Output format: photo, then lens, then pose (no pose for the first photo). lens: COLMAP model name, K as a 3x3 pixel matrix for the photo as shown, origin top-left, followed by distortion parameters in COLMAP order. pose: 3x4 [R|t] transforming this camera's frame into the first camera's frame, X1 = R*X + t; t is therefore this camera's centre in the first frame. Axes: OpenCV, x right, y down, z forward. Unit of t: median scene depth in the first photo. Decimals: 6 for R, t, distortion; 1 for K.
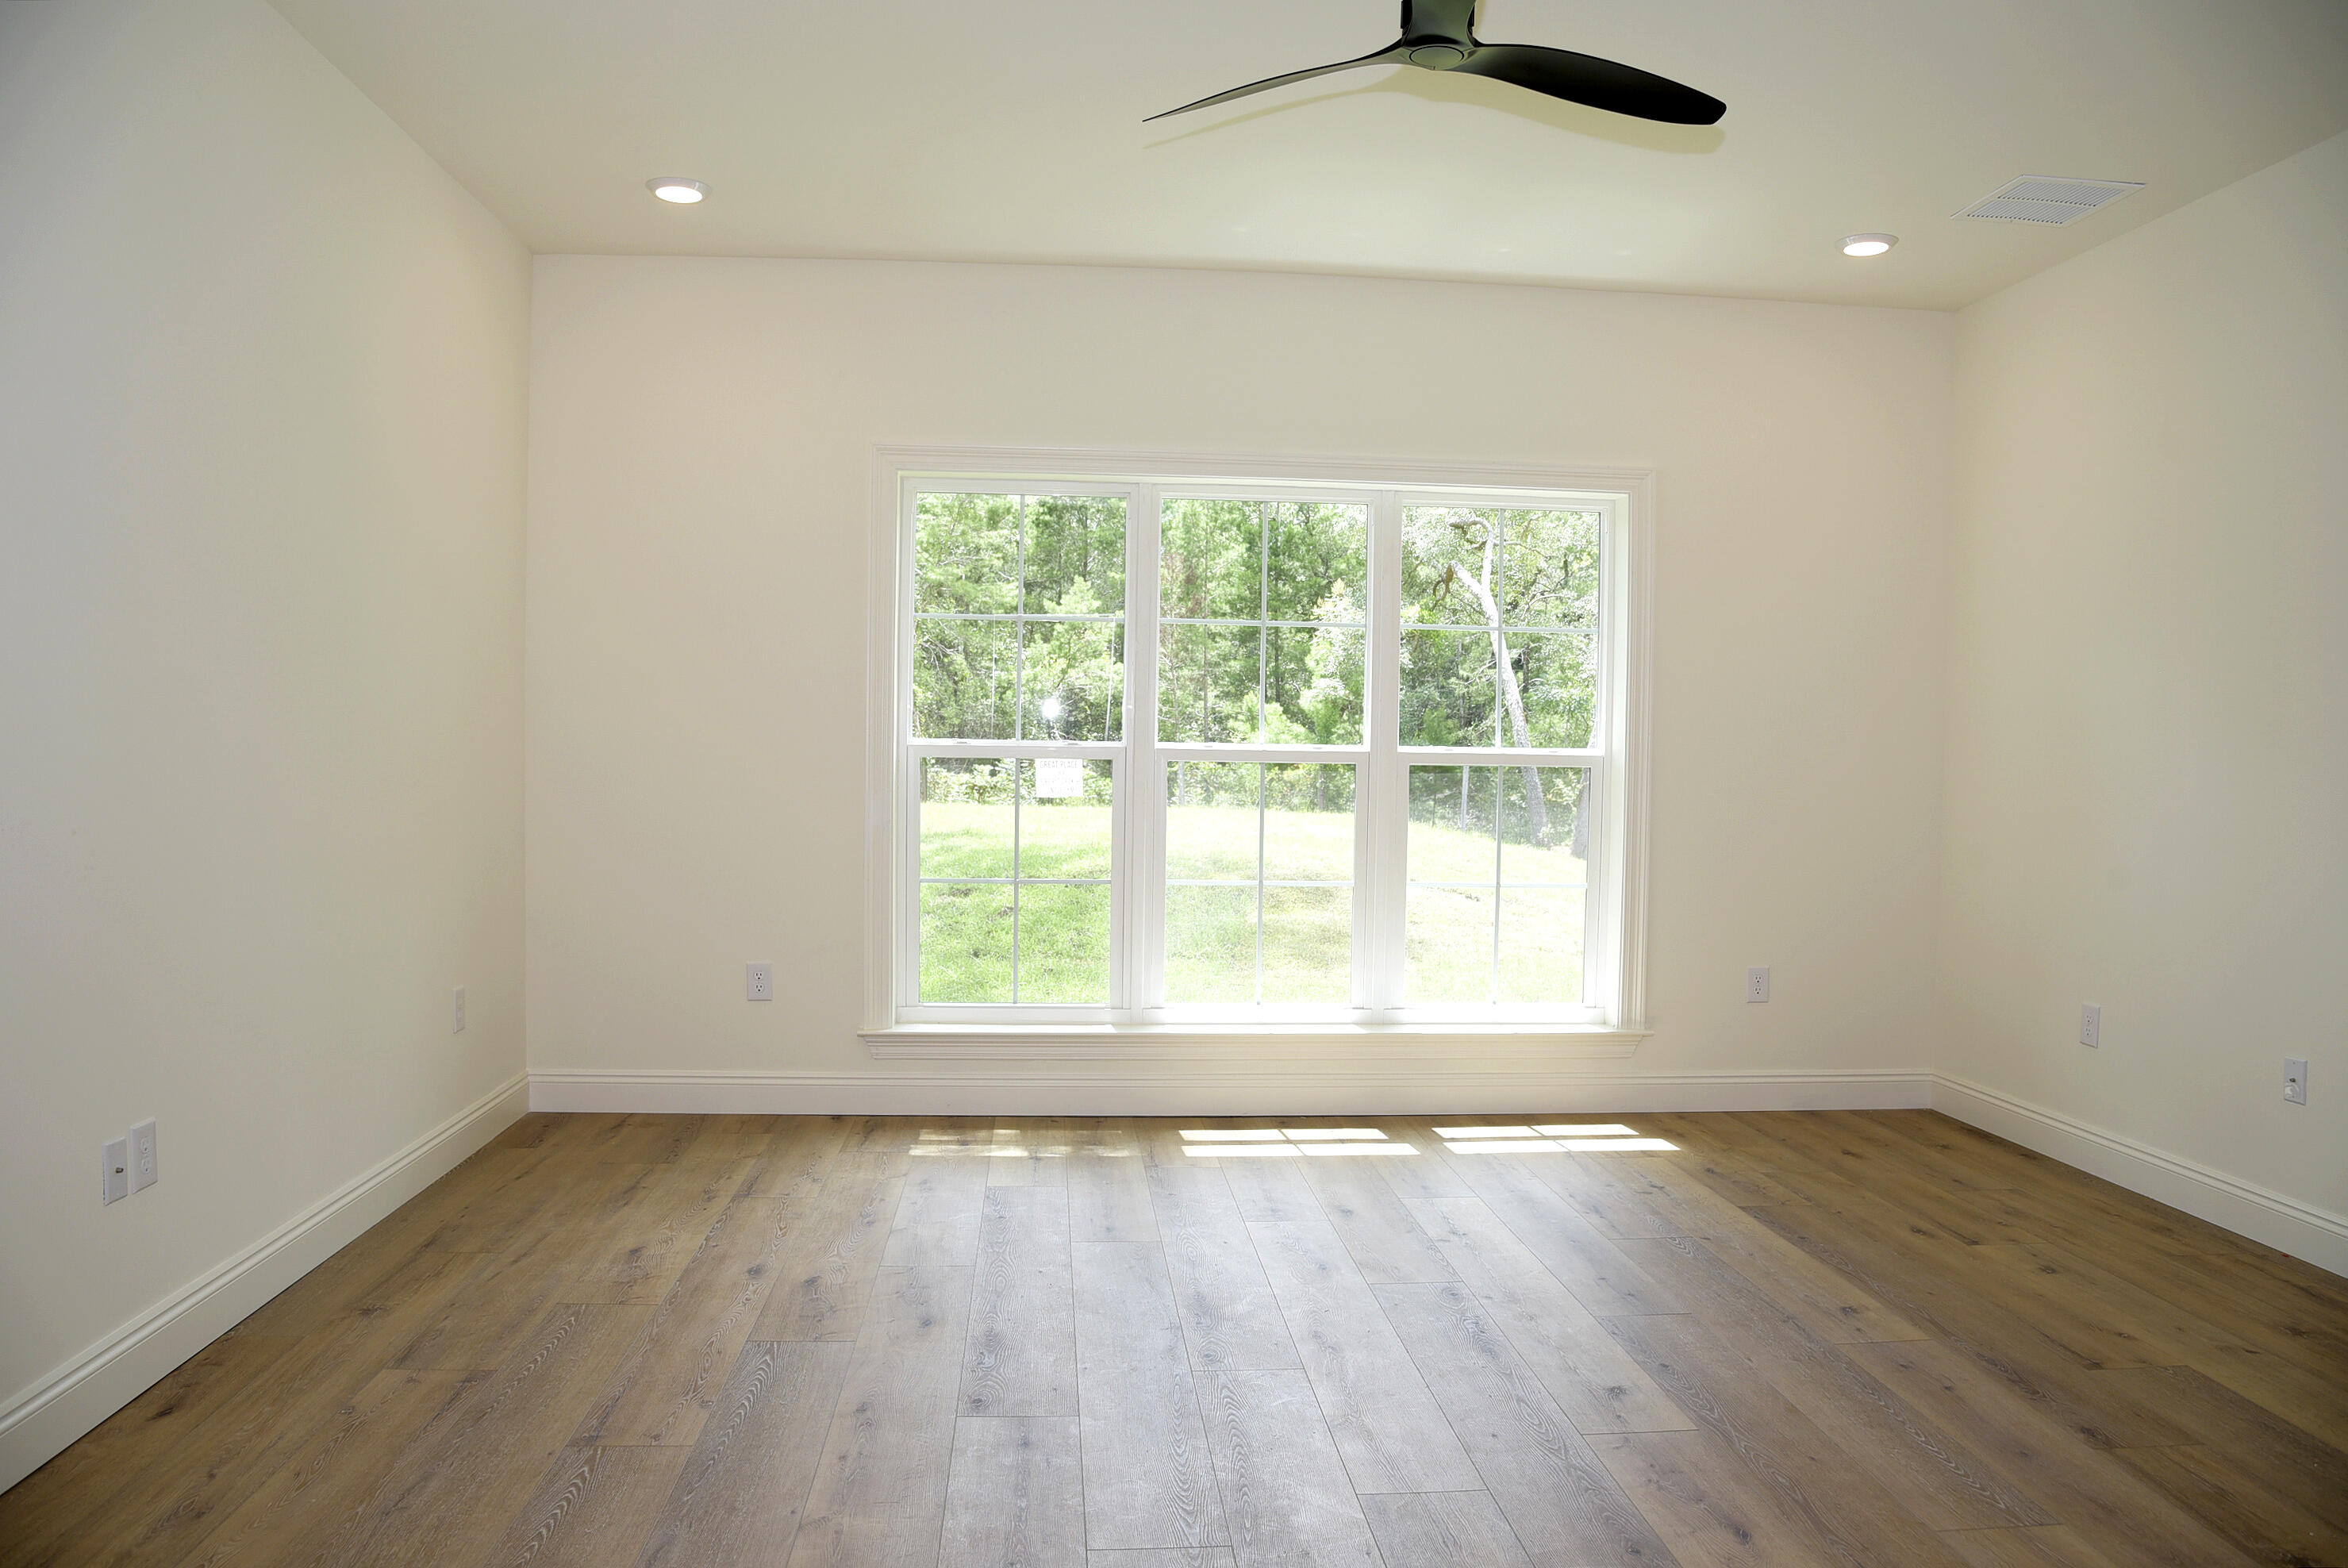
lens RADIAL K [[1601.1, 0, 1181.1], [0, 1601.1, 794.0], [0, 0, 1]] dist [-0.108519, 0.050912]
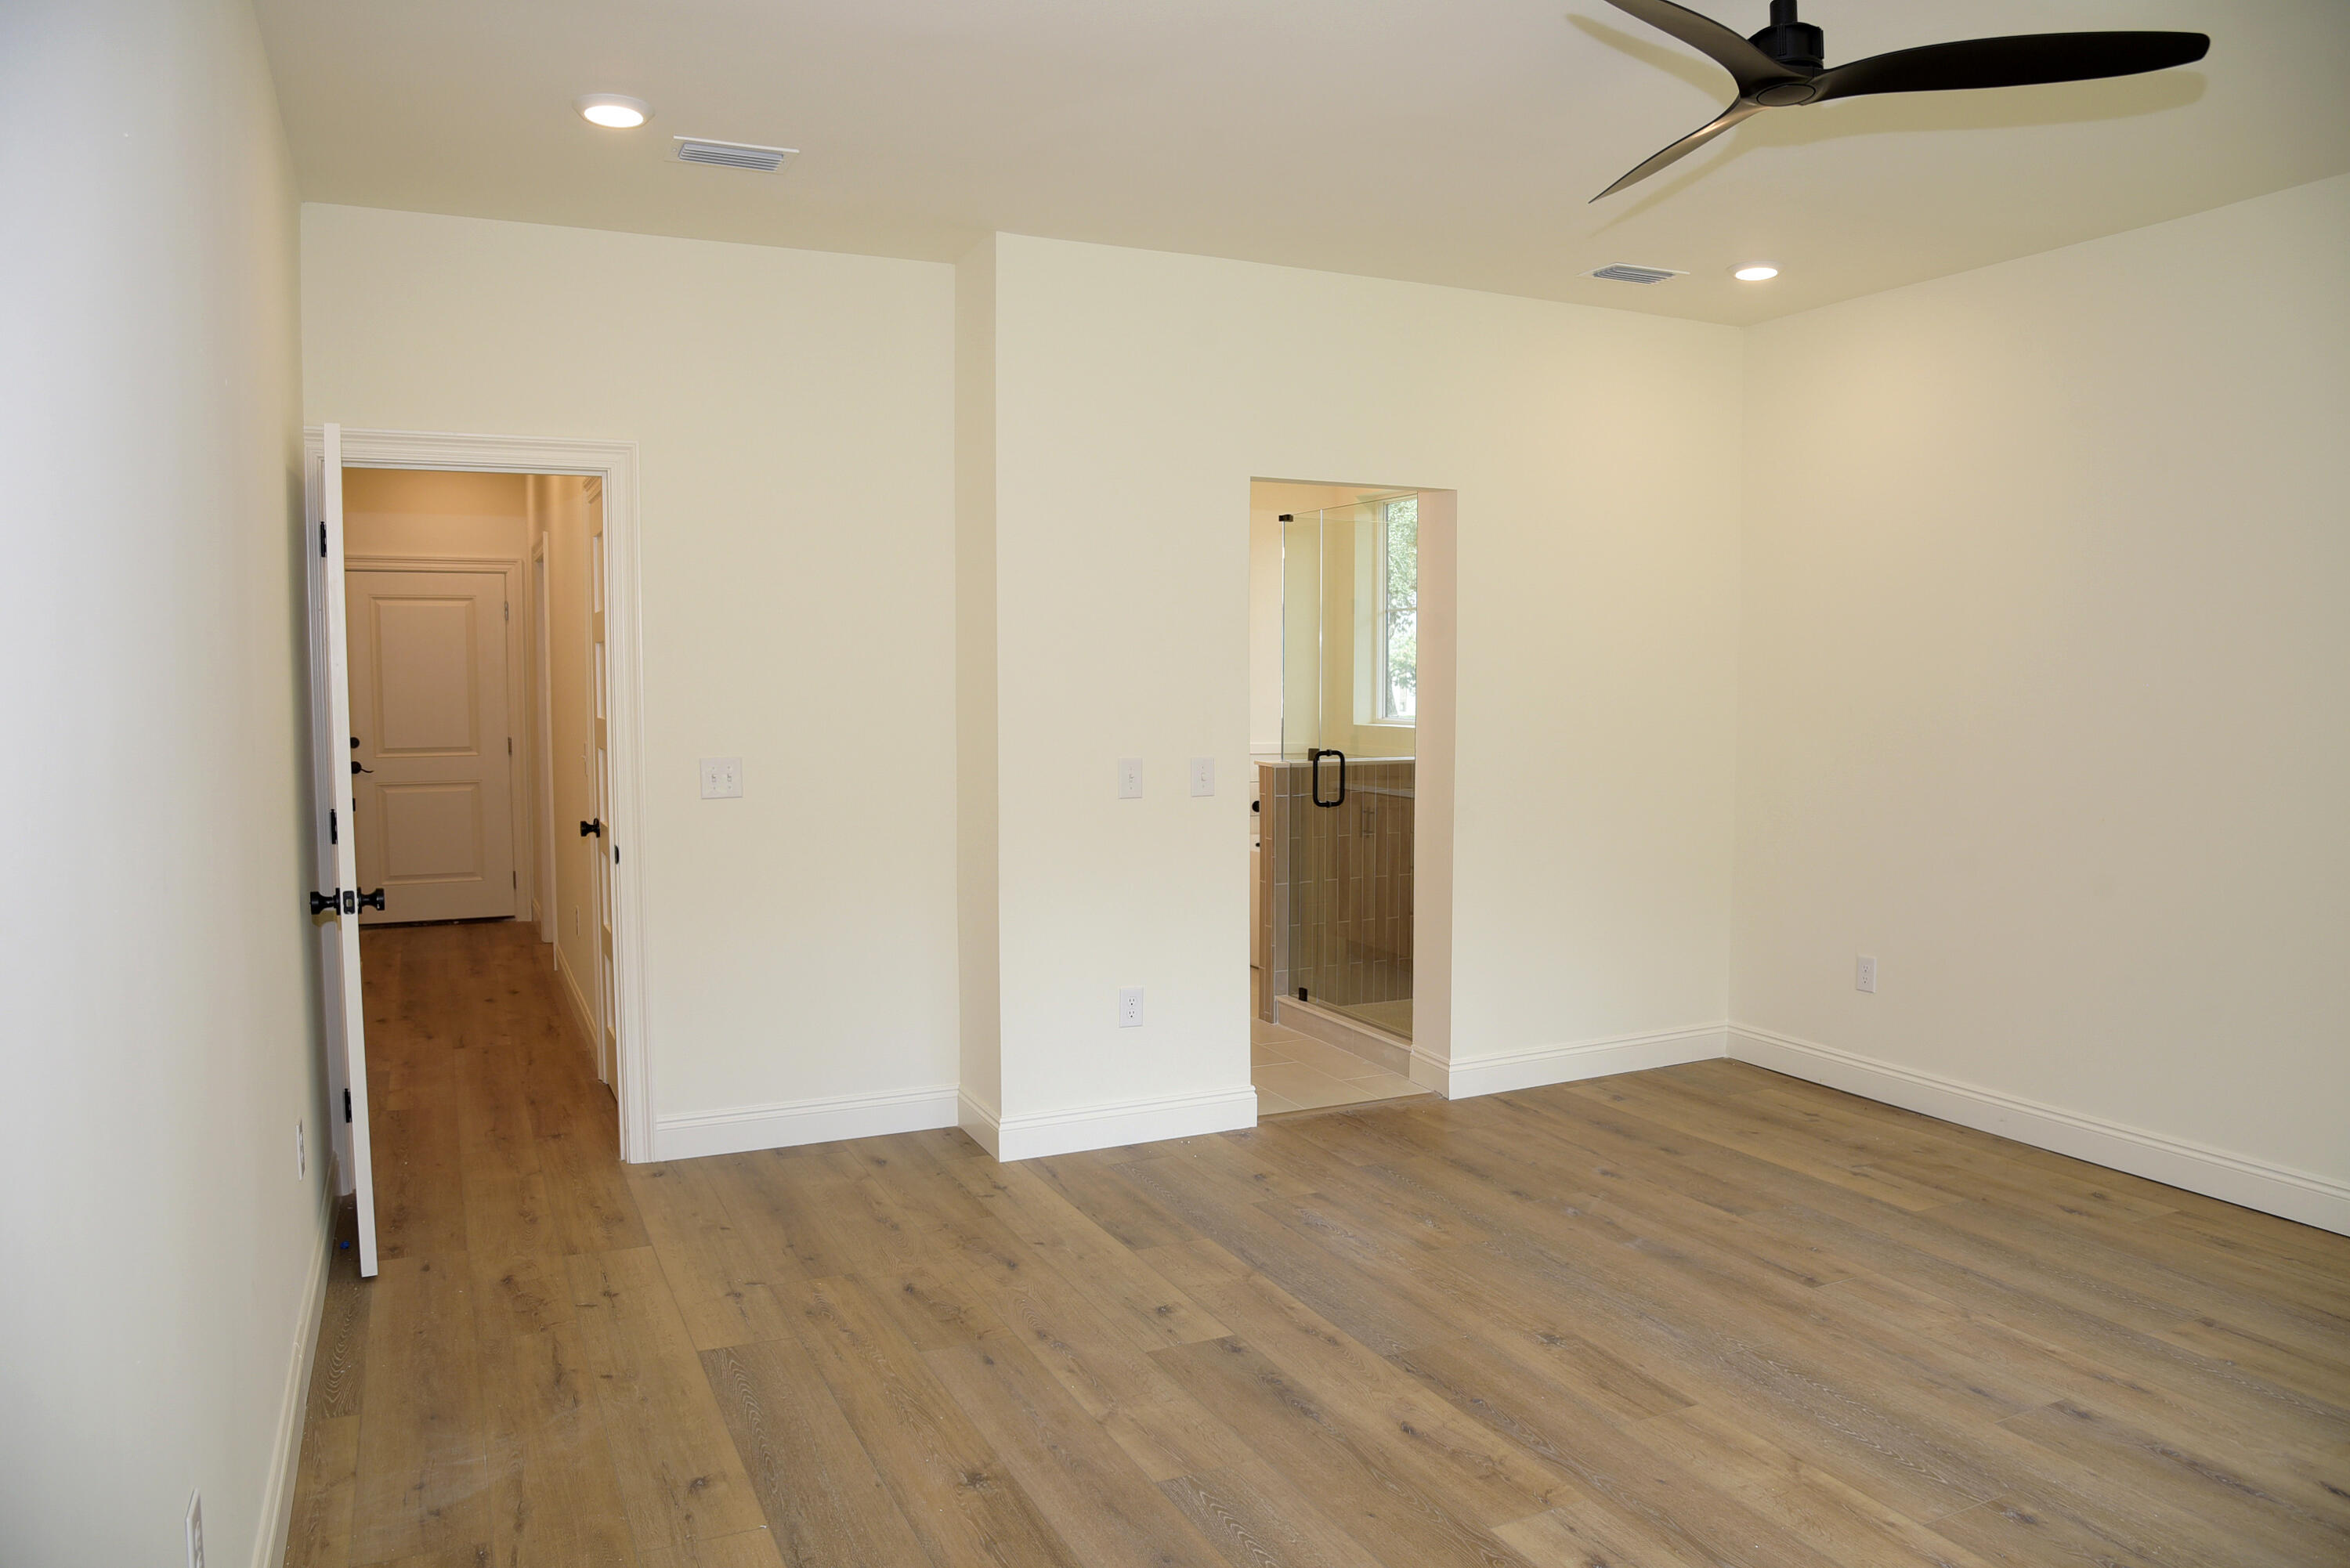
lens RADIAL K [[1602.3, 0, 1182.1], [0, 1602.3, 794.0], [0, 0, 1]] dist [-0.108519, 0.050912]
pose [[-0.936782, 0.011504, -0.349724, 0.576848], [-0.024162, 0.994947, 0.097449, -0.087870], [0.349078, 0.099739, -0.931771, 1.229328]]
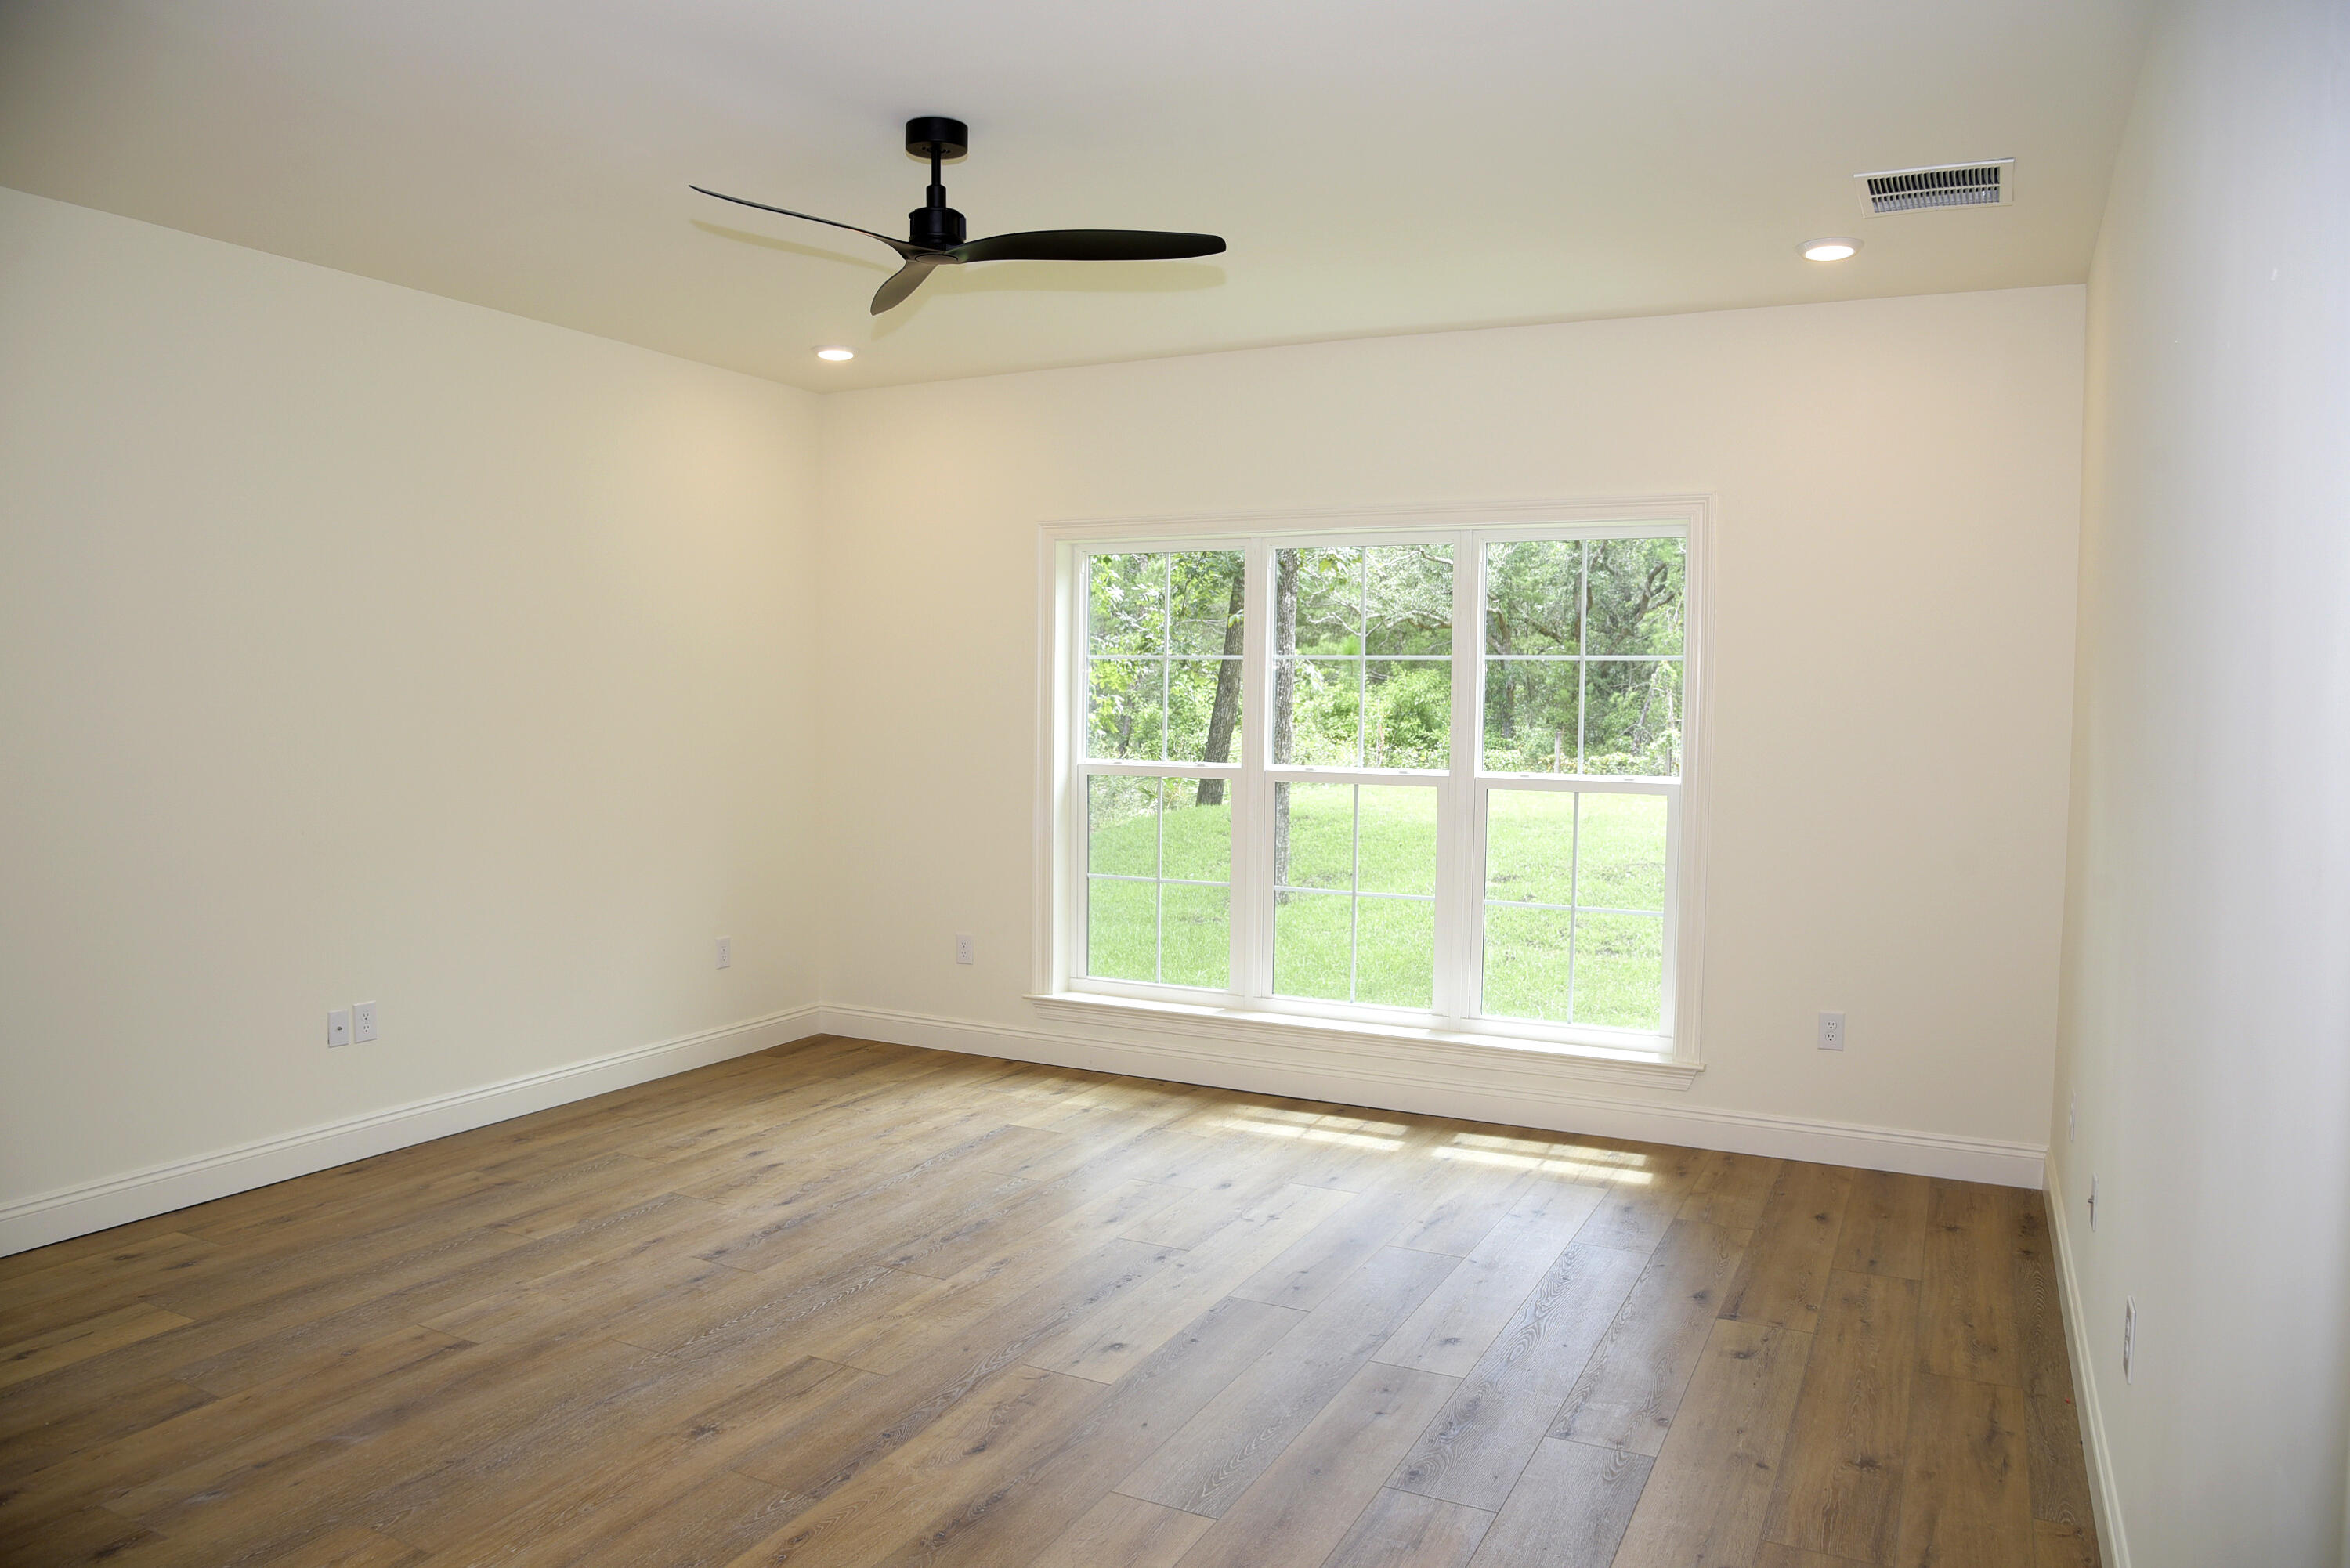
lens RADIAL K [[1602.3, 0, 1182.1], [0, 1602.3, 794.0], [0, 0, 1]] dist [-0.108519, 0.050912]
pose [[0.851349, 0.023728, -0.524063, 0.688034], [-0.012692, 0.999616, 0.024642, -0.049216], [0.524446, -0.014328, 0.851323, 0.006622]]
